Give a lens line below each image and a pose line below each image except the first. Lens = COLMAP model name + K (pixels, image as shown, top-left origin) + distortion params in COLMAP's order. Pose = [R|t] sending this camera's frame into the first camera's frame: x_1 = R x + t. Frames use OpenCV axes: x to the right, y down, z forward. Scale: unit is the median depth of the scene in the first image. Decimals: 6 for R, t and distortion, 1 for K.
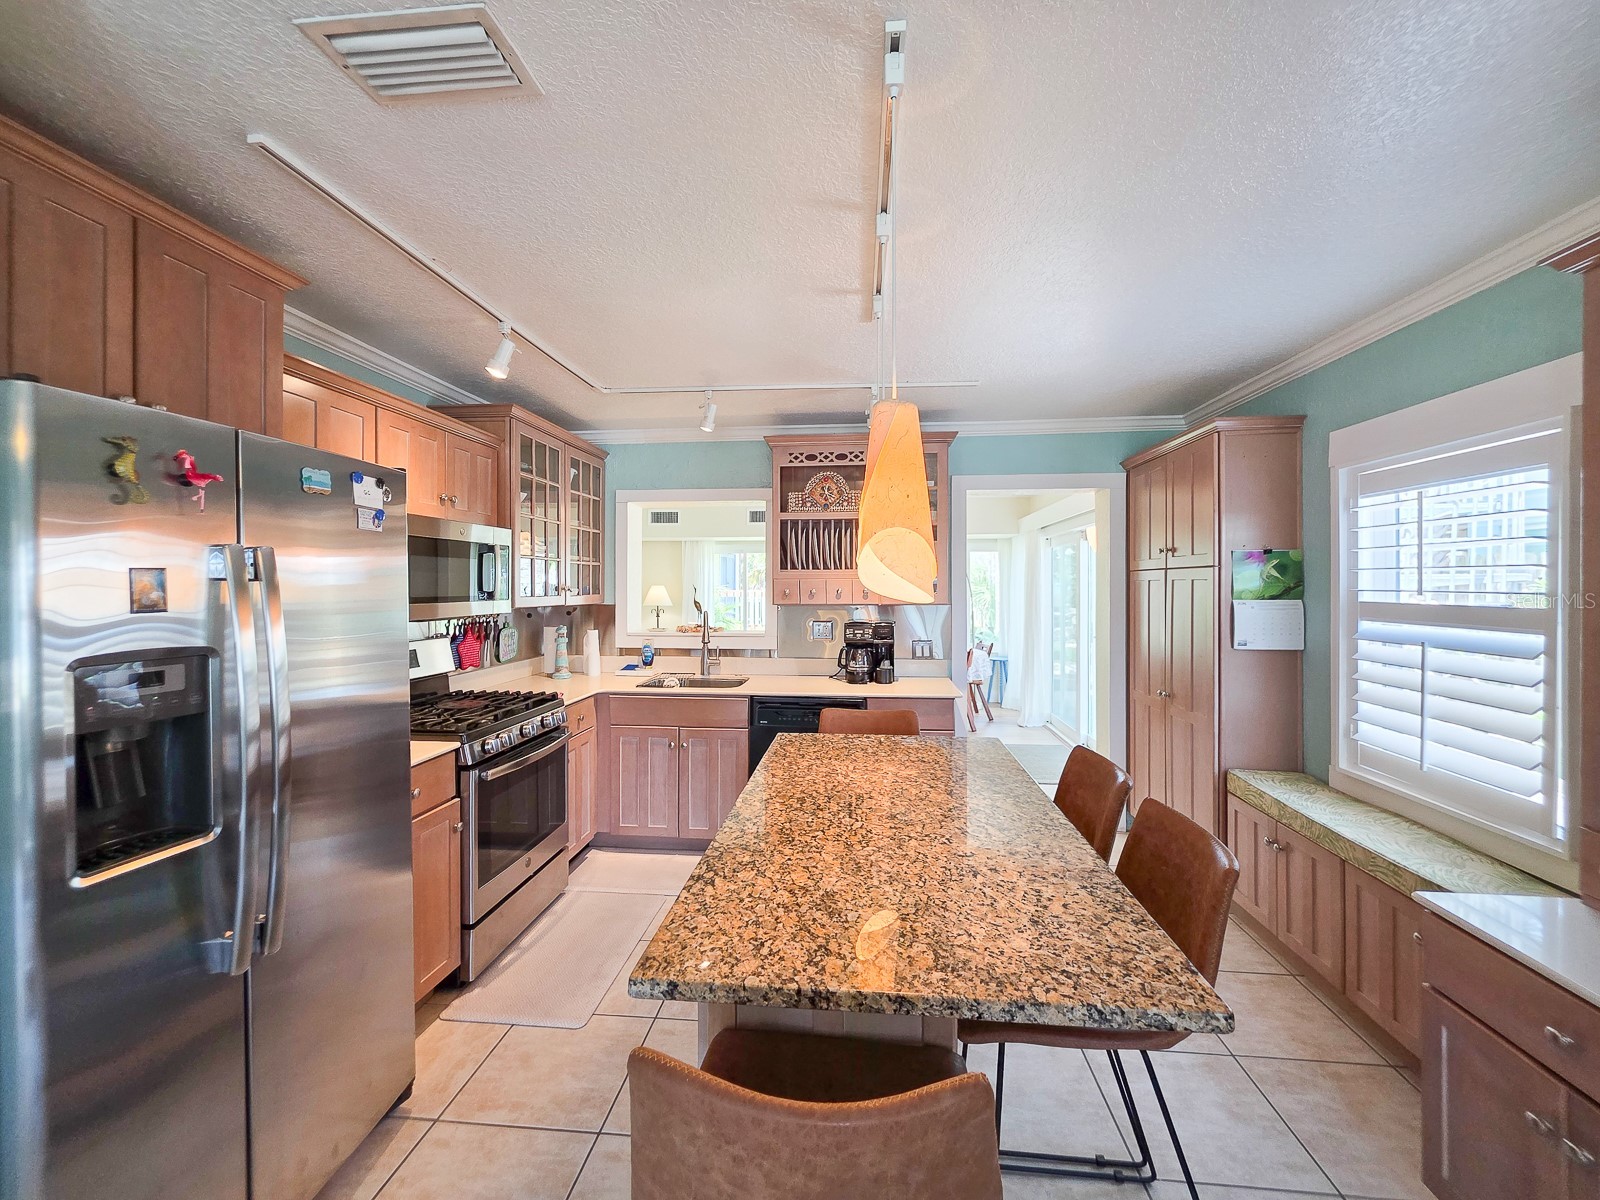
lens RADIAL K [[649.4, 0, 795.0], [0, 649.4, 585.5], [0, 0, 1]] dist [-0.000833, -0.001069]
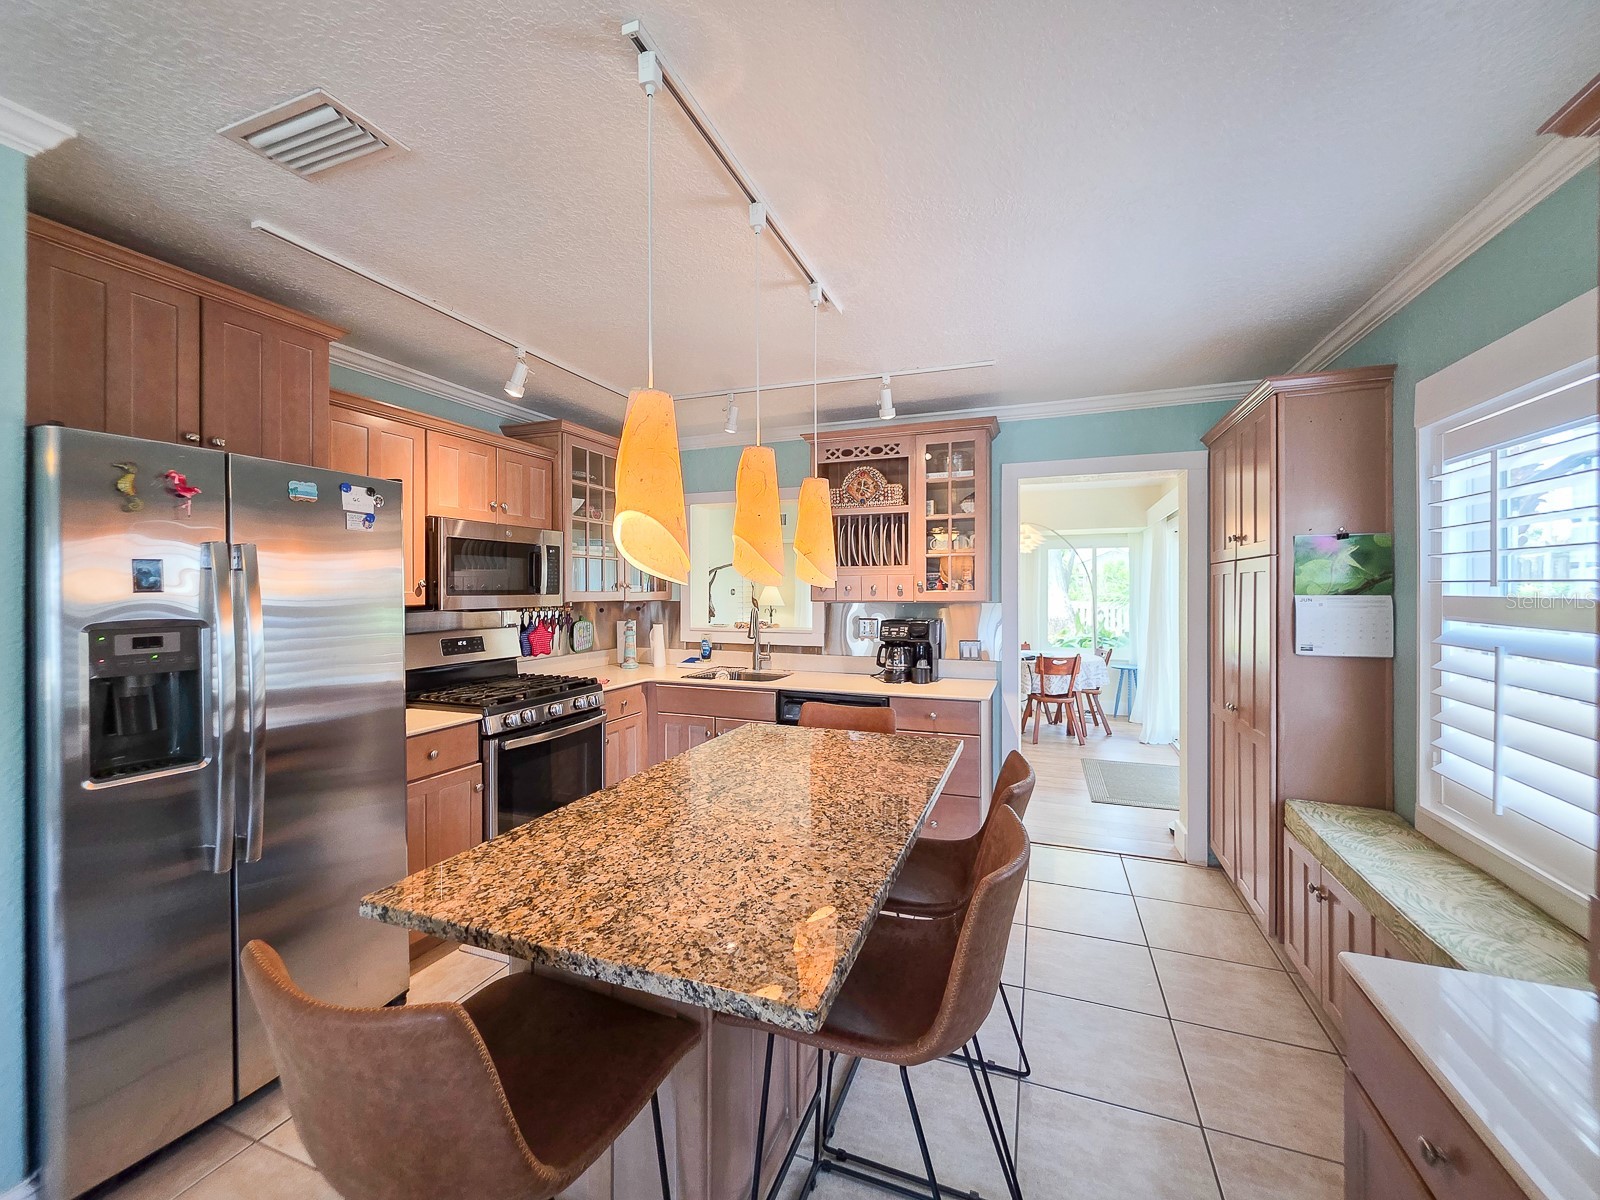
lens RADIAL K [[649.4, 0, 787.1], [0, 649.4, 590.7], [0, 0, 1]] dist [-0.000833, -0.001069]
pose [[0.963144, 0.001305, -0.268984, 0.366757], [-0.000759, 0.999997, 0.002135, 0.019867], [0.268986, -0.001852, 0.963142, 0.035953]]
